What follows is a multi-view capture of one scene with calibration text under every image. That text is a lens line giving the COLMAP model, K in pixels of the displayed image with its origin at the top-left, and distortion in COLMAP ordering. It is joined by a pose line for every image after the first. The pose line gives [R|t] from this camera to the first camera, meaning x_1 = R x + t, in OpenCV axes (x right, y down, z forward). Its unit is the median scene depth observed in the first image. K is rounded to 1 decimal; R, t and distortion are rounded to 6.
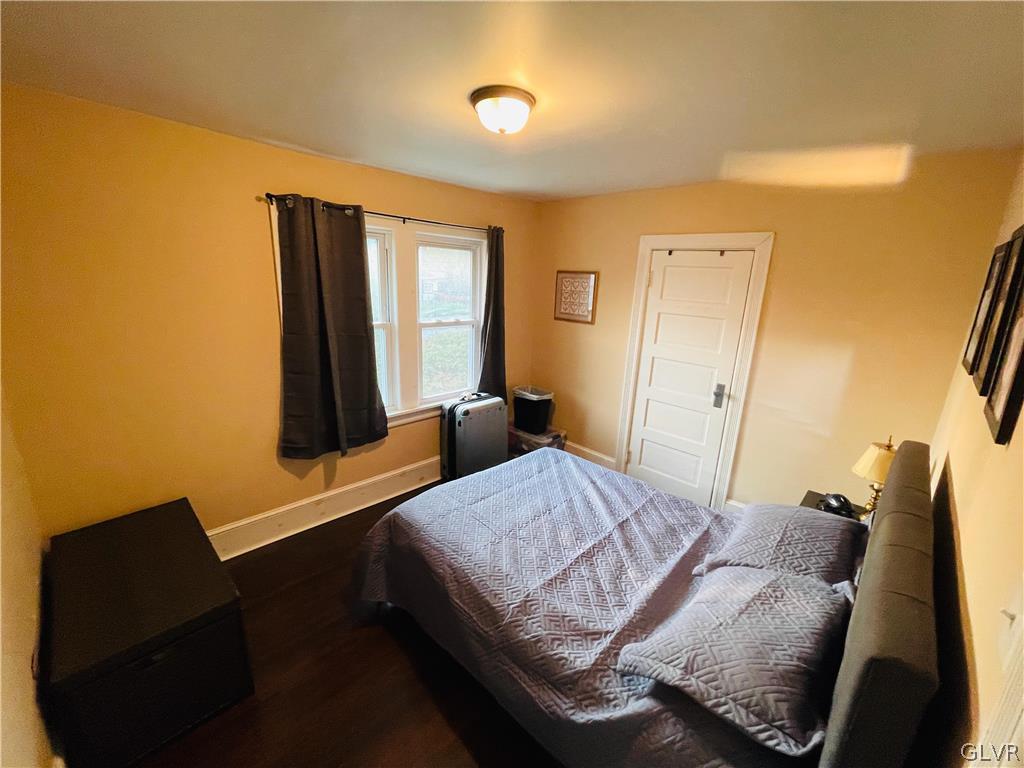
lens RADIAL K [[412.4, 0, 519.8], [0, 412.4, 381.1], [0, 0, 1]] dist [-0.005287, 0.001593]
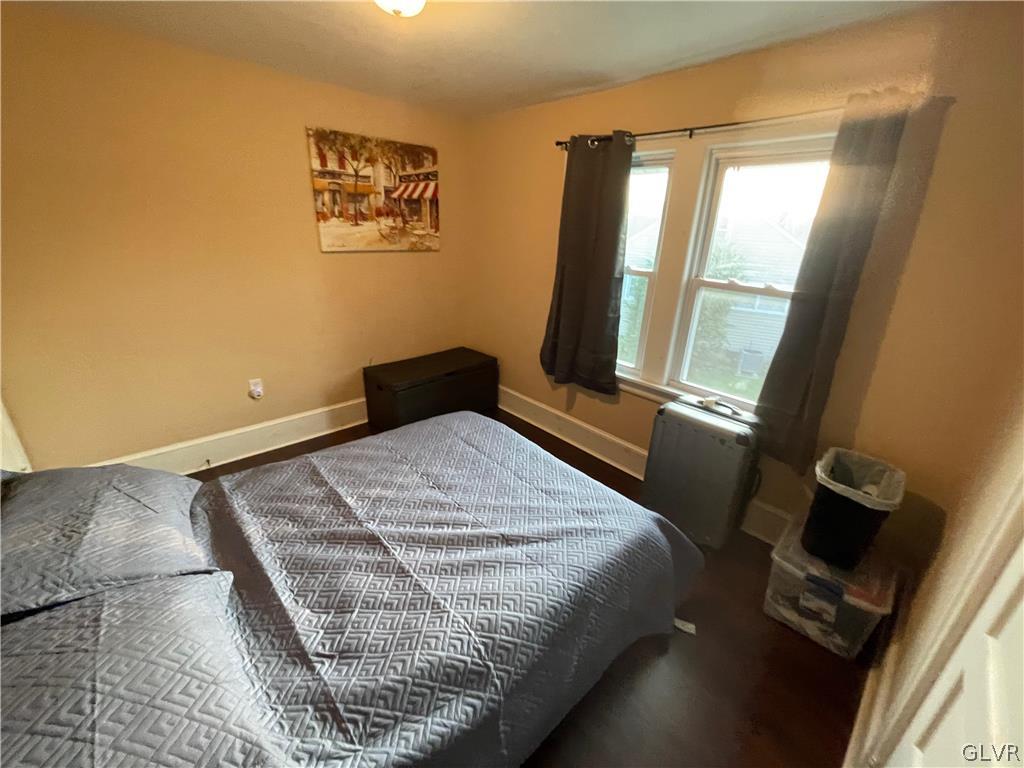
lens RADIAL K [[412.4, 0, 519.0], [0, 412.4, 381.1], [0, 0, 1]] dist [-0.005287, 0.001593]
pose [[-0.054353, 0.315657, -0.947315, 0.590803], [-0.281358, 0.905435, 0.317845, -0.137429], [0.958062, 0.283810, 0.039600, 0.822424]]
